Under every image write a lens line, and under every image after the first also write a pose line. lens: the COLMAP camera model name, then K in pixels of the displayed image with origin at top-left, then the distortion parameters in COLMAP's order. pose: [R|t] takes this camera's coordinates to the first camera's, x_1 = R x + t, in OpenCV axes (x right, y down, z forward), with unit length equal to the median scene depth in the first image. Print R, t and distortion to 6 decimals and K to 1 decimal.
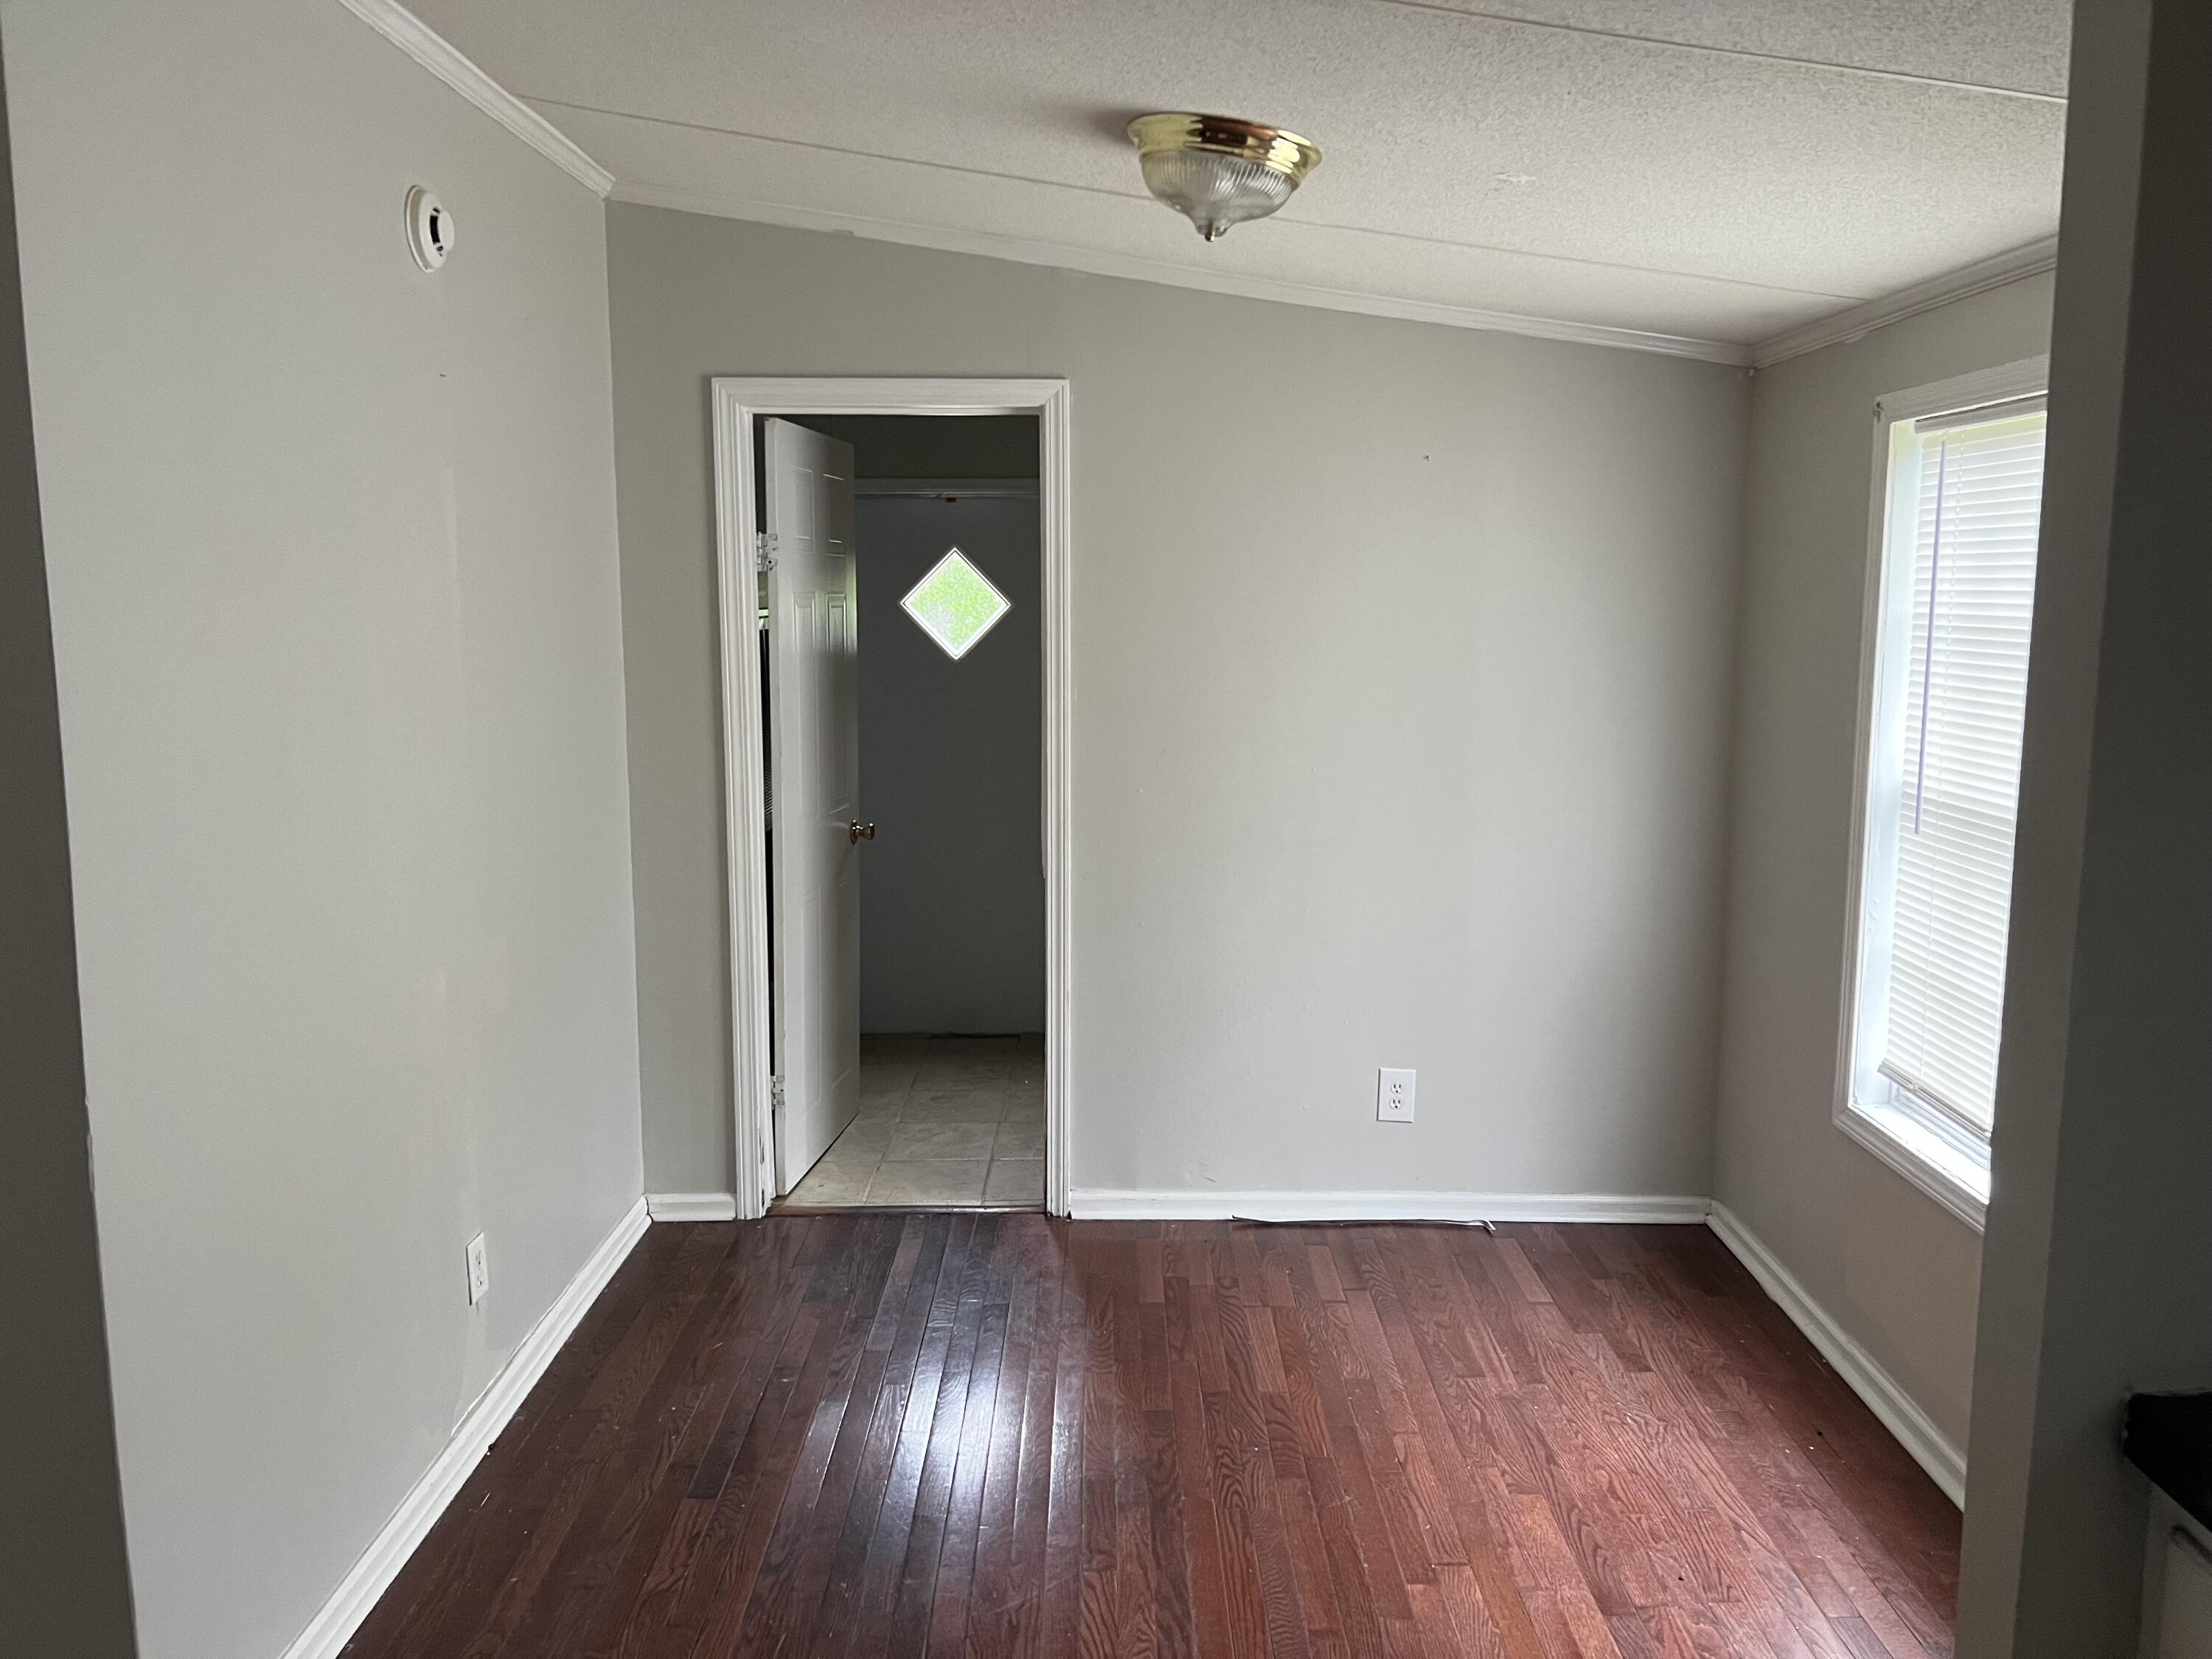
lens RADIAL K [[1669.2, 0, 1102.4], [0, 1669.2, 830.1], [0, 0, 1]] dist [0.053276, -0.002931]
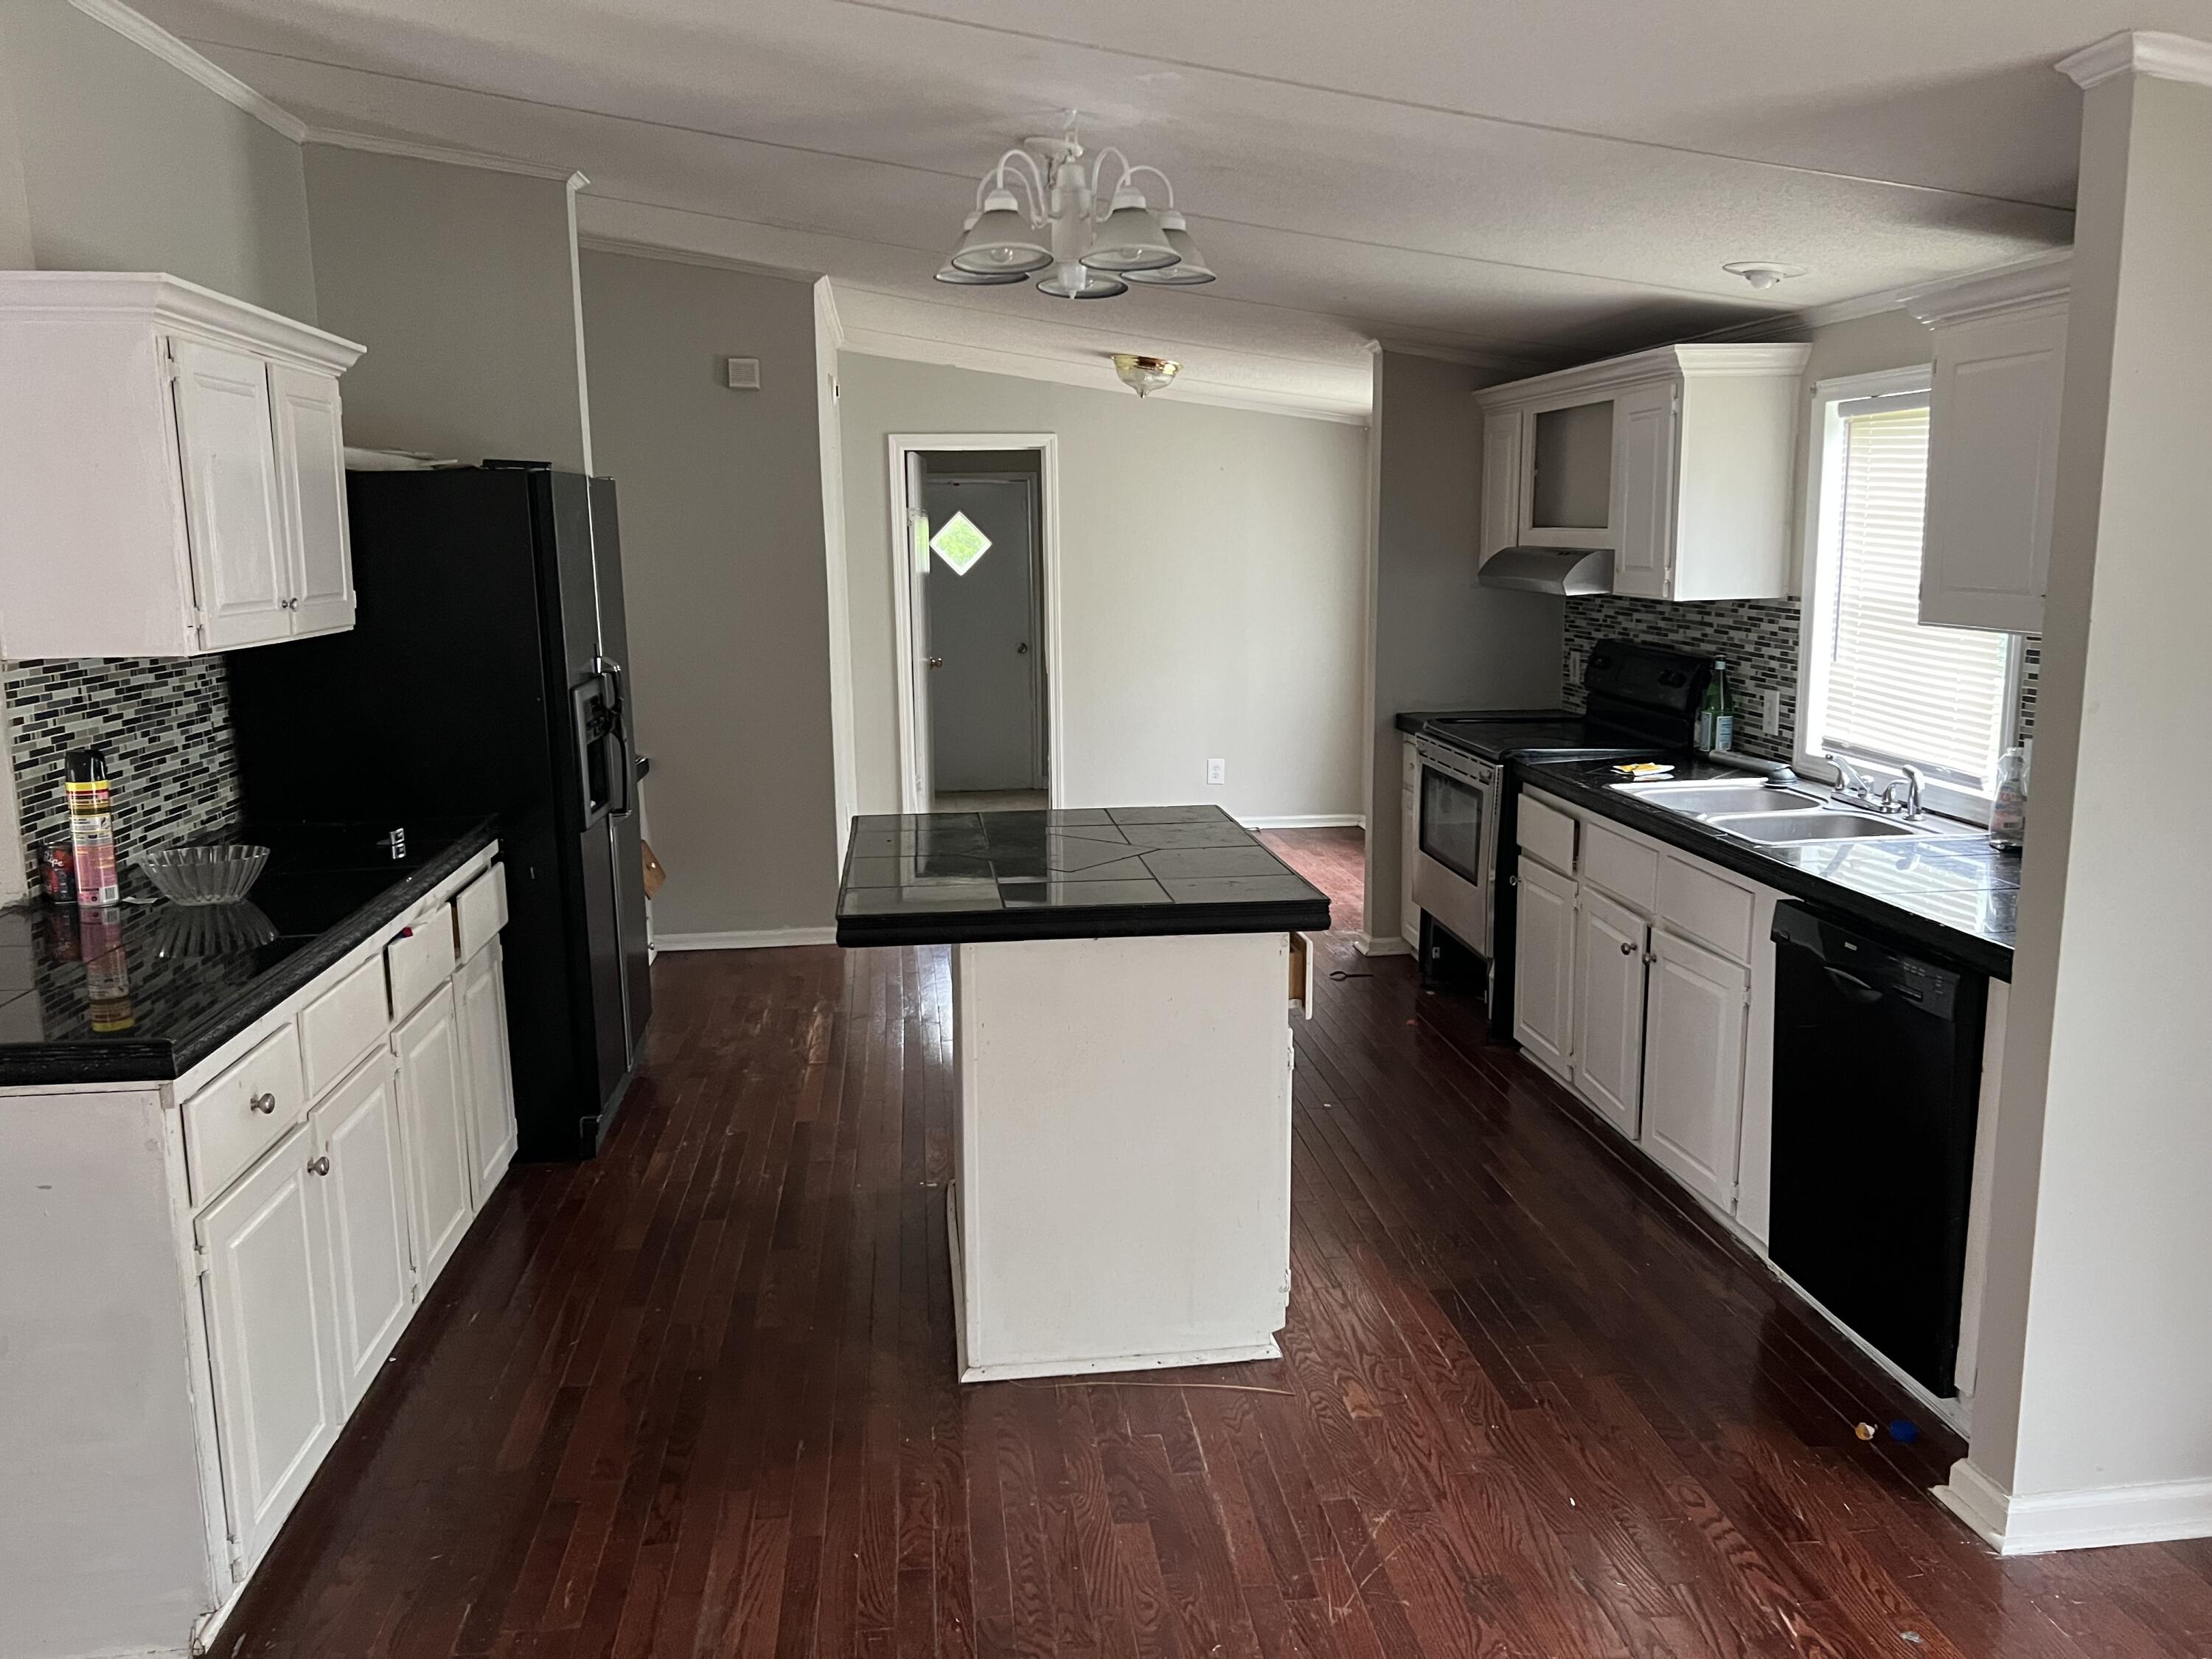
lens RADIAL K [[1669.2, 0, 1112.6], [0, 1669.2, 826.4], [0, 0, 1]] dist [0.053276, -0.002931]
pose [[0.990566, -0.035791, 0.132280, -0.245669], [0.032750, 0.999149, 0.025093, 0.177974], [-0.133065, -0.020524, 0.990895, -1.123432]]
